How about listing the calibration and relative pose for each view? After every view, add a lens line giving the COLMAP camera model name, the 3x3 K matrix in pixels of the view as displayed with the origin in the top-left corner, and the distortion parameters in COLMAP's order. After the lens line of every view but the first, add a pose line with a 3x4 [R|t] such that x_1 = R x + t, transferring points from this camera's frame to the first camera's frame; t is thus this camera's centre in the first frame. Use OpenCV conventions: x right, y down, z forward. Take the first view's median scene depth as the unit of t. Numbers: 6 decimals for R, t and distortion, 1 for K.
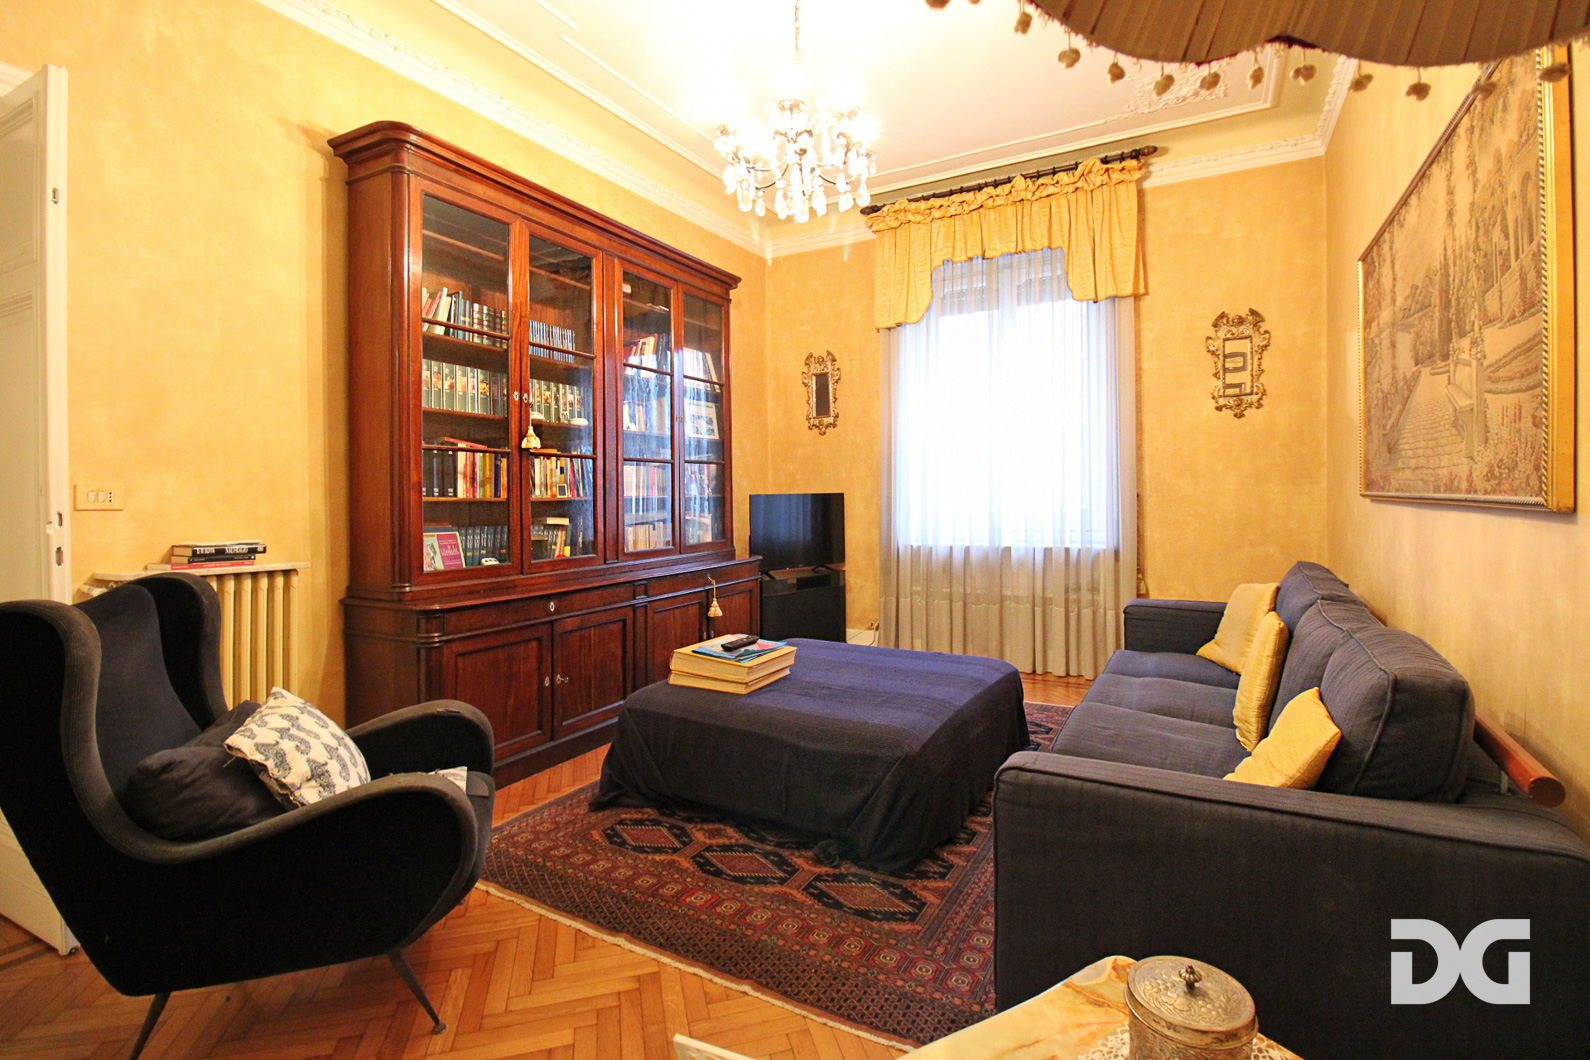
lens RADIAL K [[738.3, 0, 794.6], [0, 738.3, 495.8], [0, 0, 1]] dist [-0.001644, -0.001073]
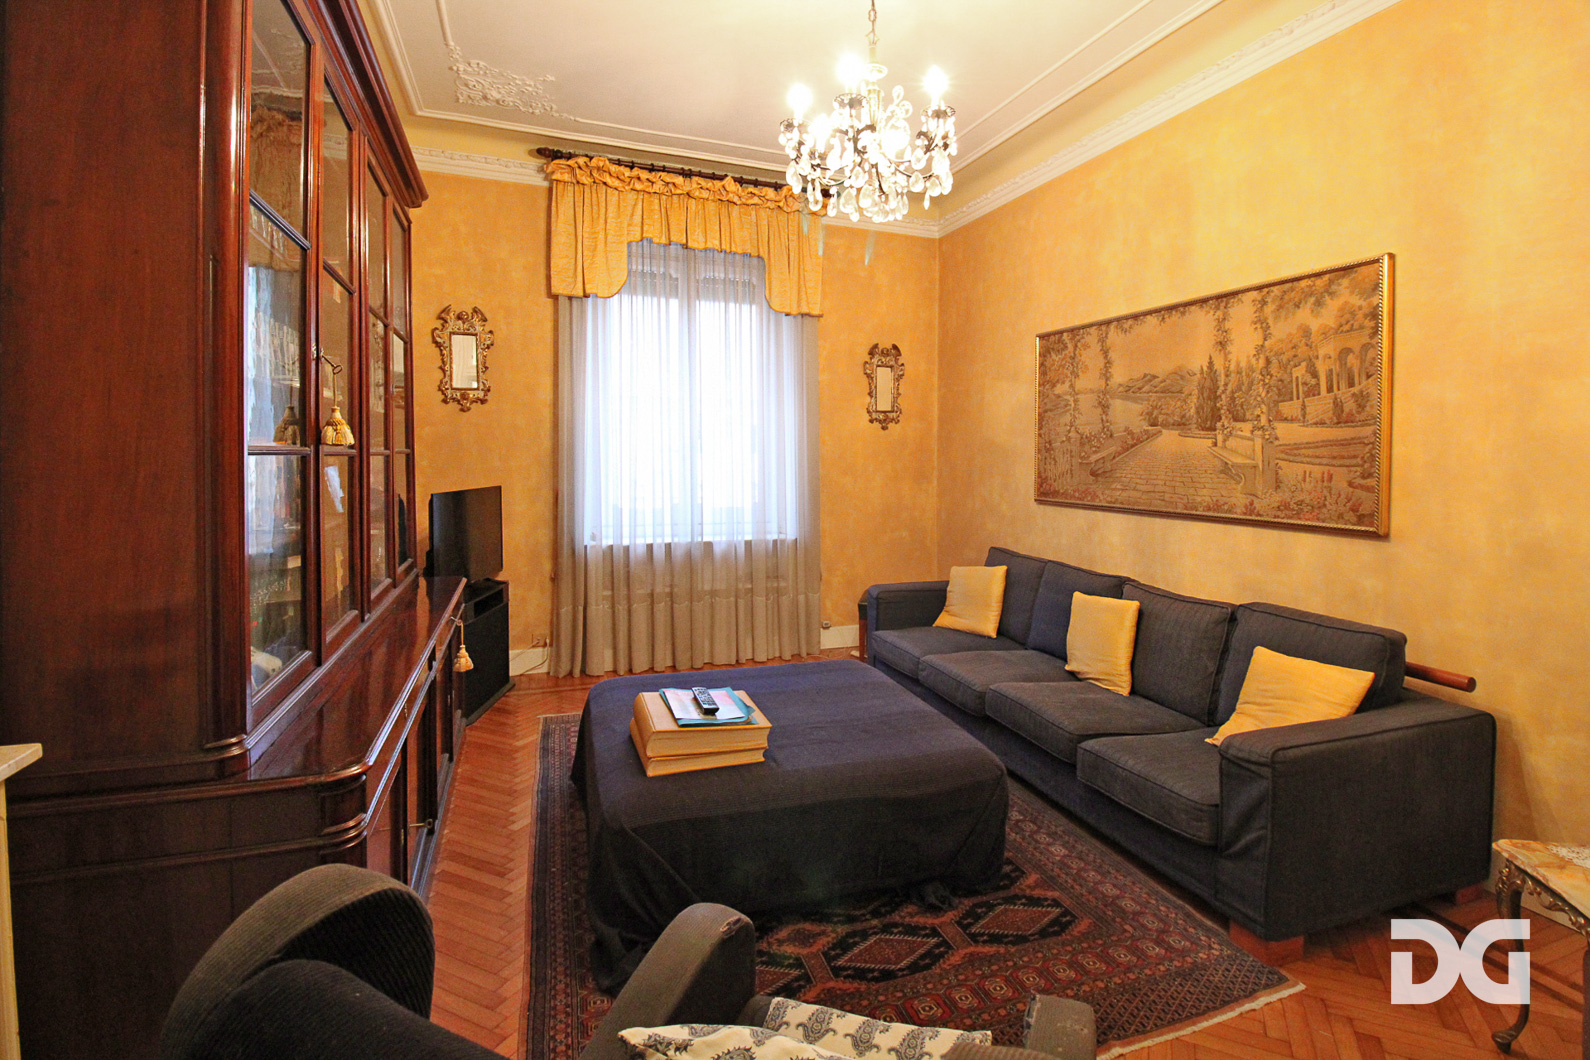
lens RADIAL K [[739.4, 0, 798.0], [0, 739.4, 469.6], [0, 0, 1]] dist [-0.010150, -0.001136]
pose [[0.655322, 0.006785, 0.755319, -0.637241], [-0.016974, 0.999839, 0.005745, -0.061073], [-0.755159, -0.016586, 0.655332, 0.409347]]
